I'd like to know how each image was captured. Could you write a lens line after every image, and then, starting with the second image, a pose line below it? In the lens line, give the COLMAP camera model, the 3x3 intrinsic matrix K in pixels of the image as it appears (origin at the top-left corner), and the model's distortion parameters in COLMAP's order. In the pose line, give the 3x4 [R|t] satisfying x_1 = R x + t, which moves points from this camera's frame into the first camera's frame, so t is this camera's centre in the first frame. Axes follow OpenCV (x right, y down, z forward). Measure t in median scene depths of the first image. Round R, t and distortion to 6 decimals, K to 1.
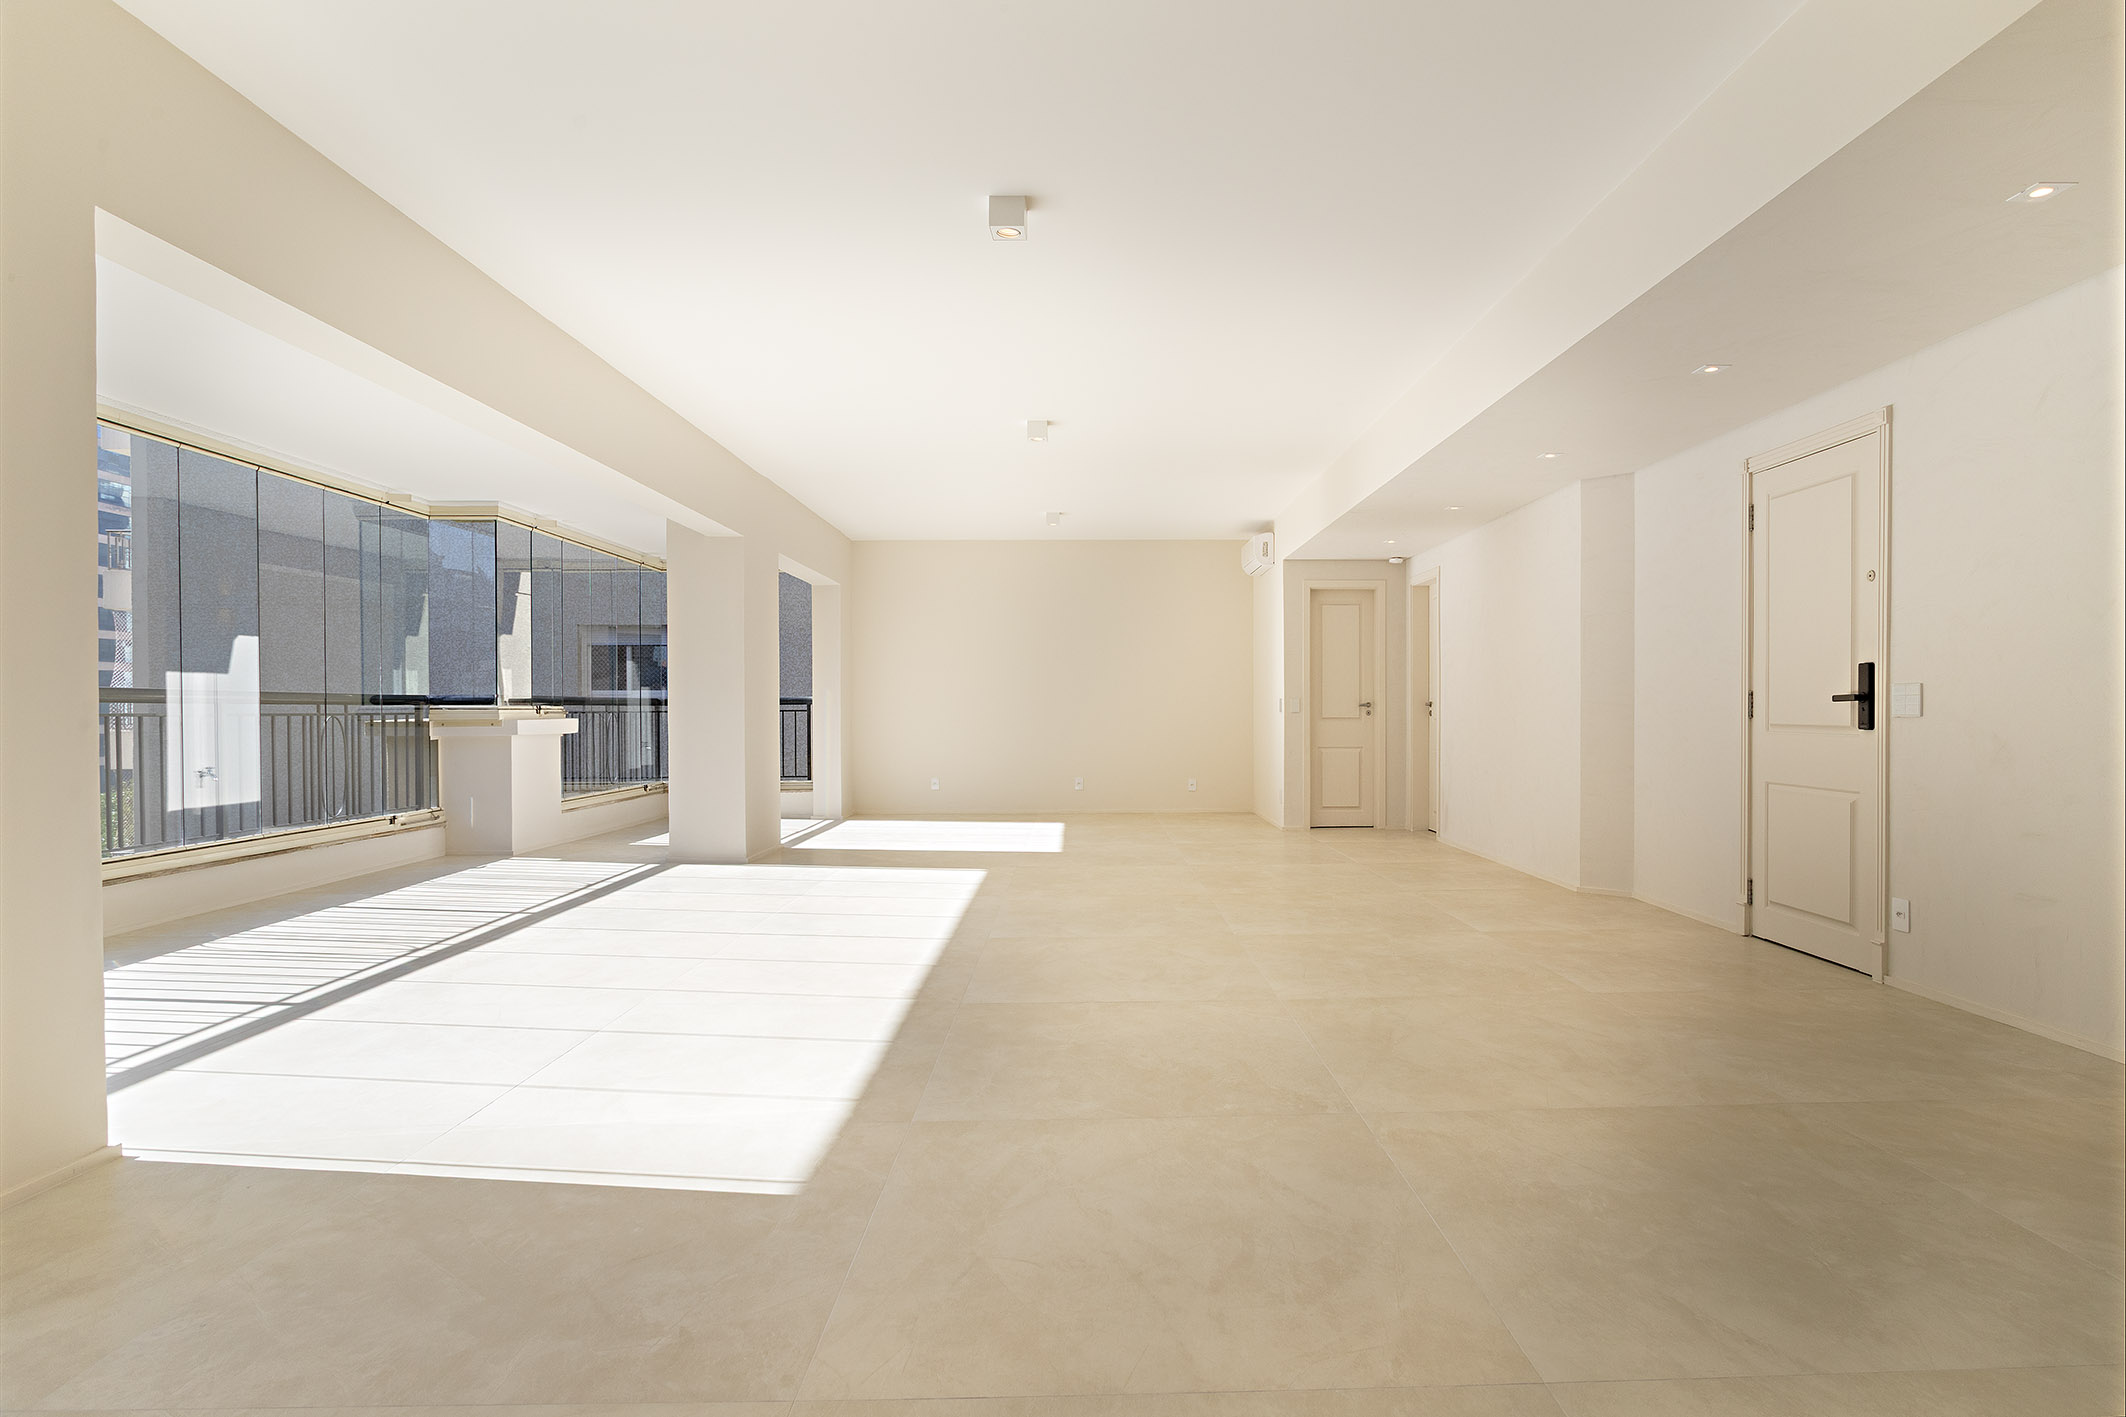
lens RADIAL K [[1149.3, 0, 1062.1], [0, 1149.3, 715.8], [0, 0, 1]] dist [-0.009535, -0.000024]
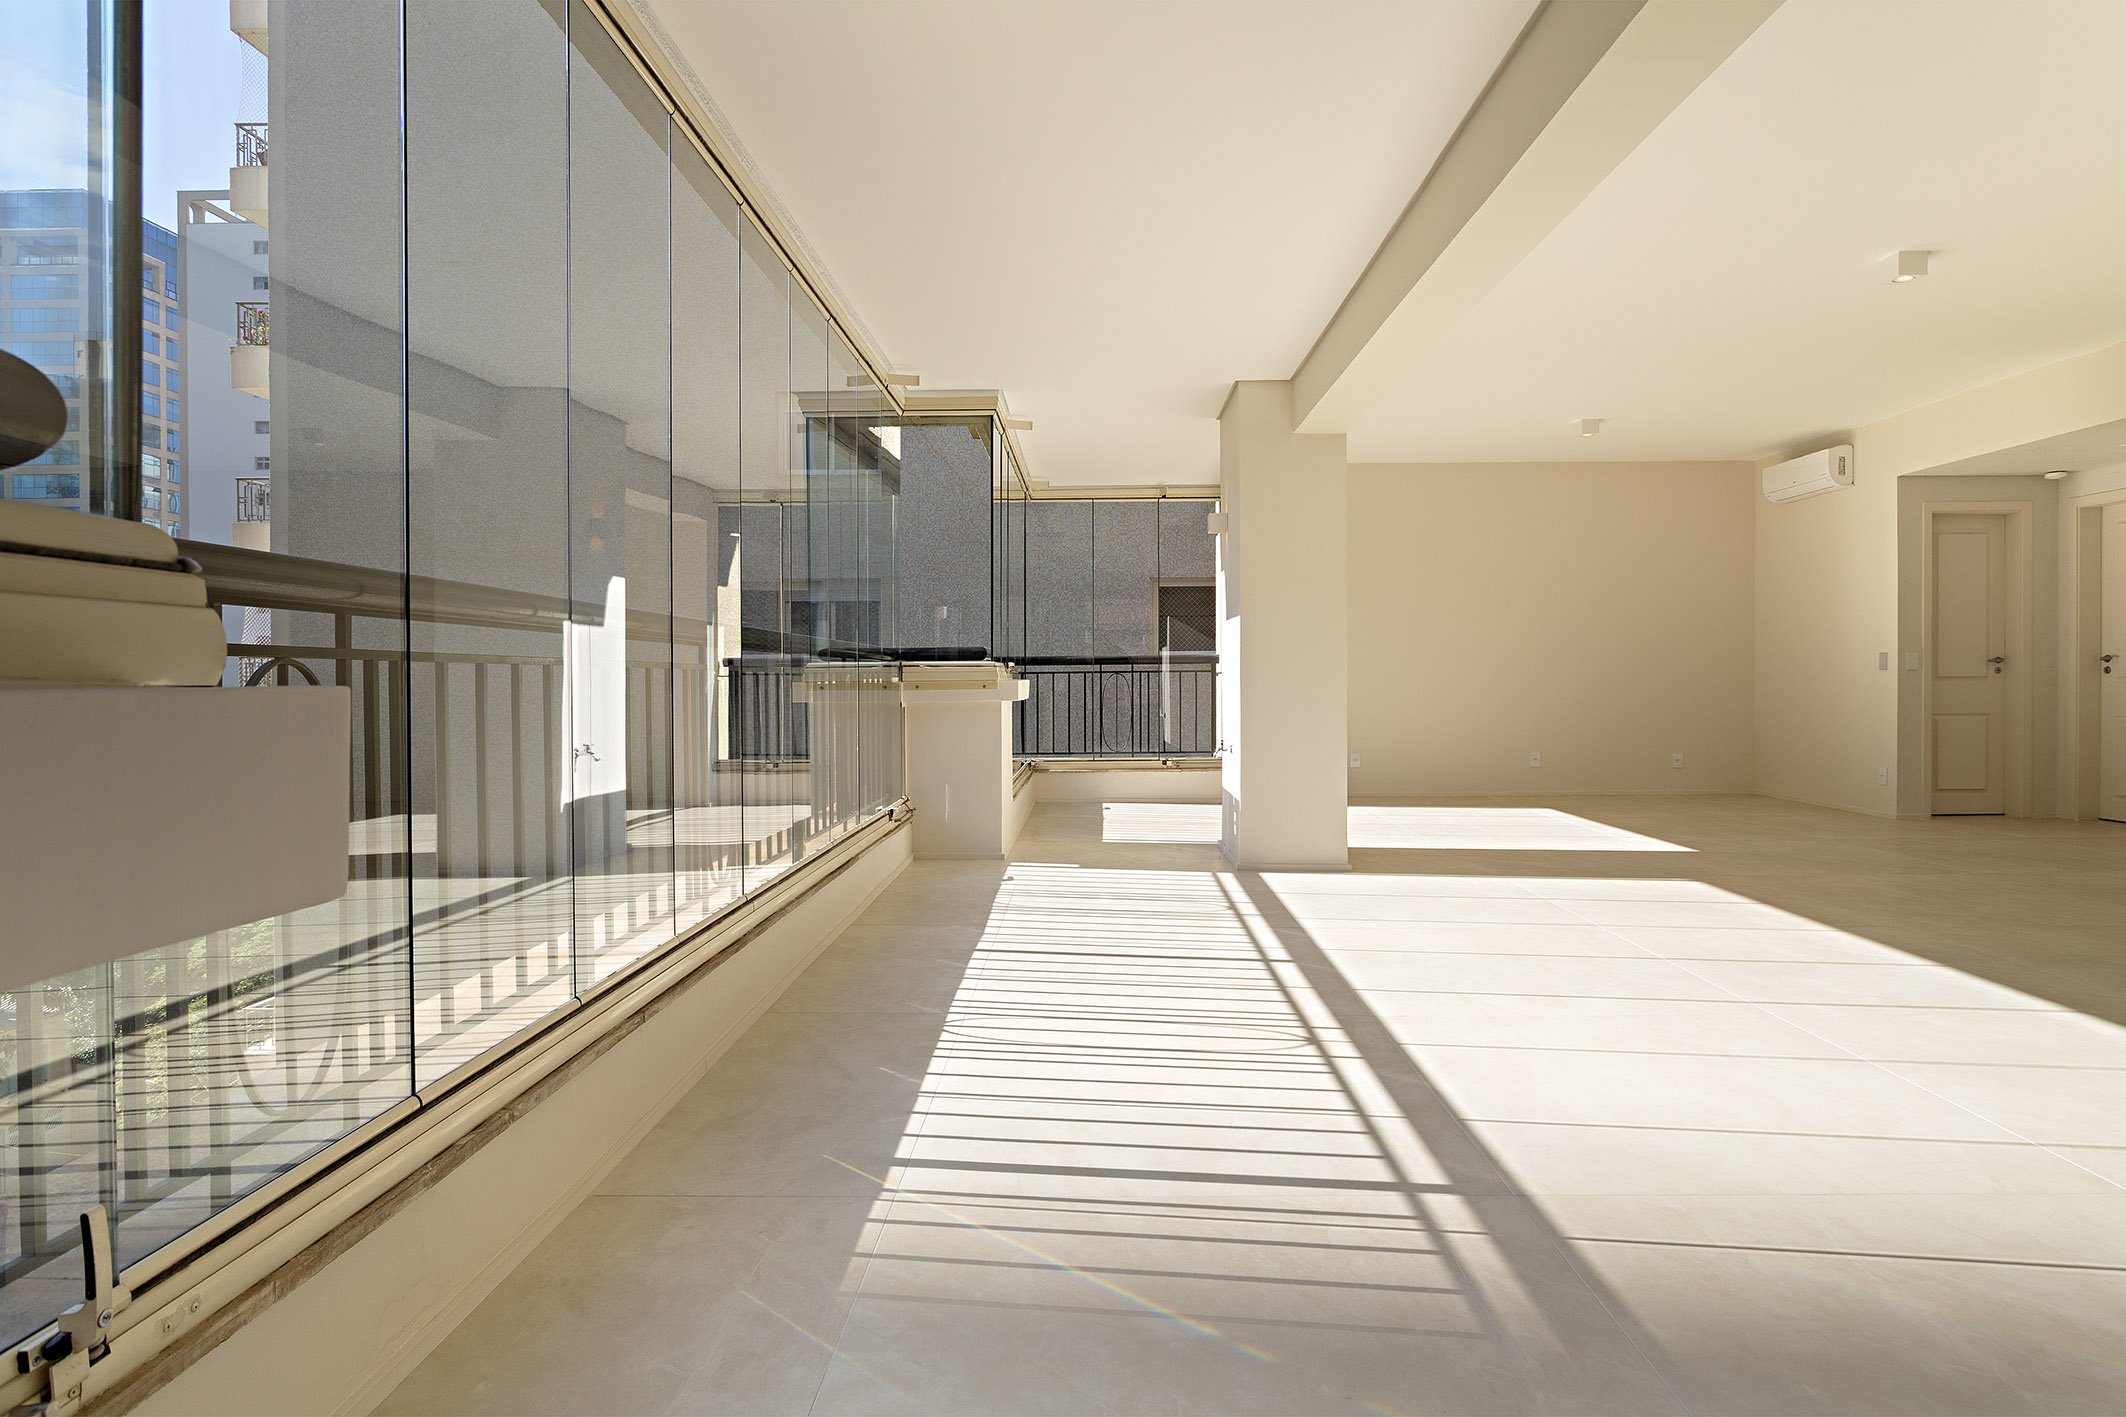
lens RADIAL K [[1149.3, 0, 1053.2], [0, 1149.3, 696.5], [0, 0, 1]] dist [-0.009535, -0.000024]
pose [[0.999932, -0.002777, -0.011317, -0.378763], [0.002907, 0.999929, 0.011541, 0.004488], [0.011284, -0.011573, 0.999869, 0.207117]]
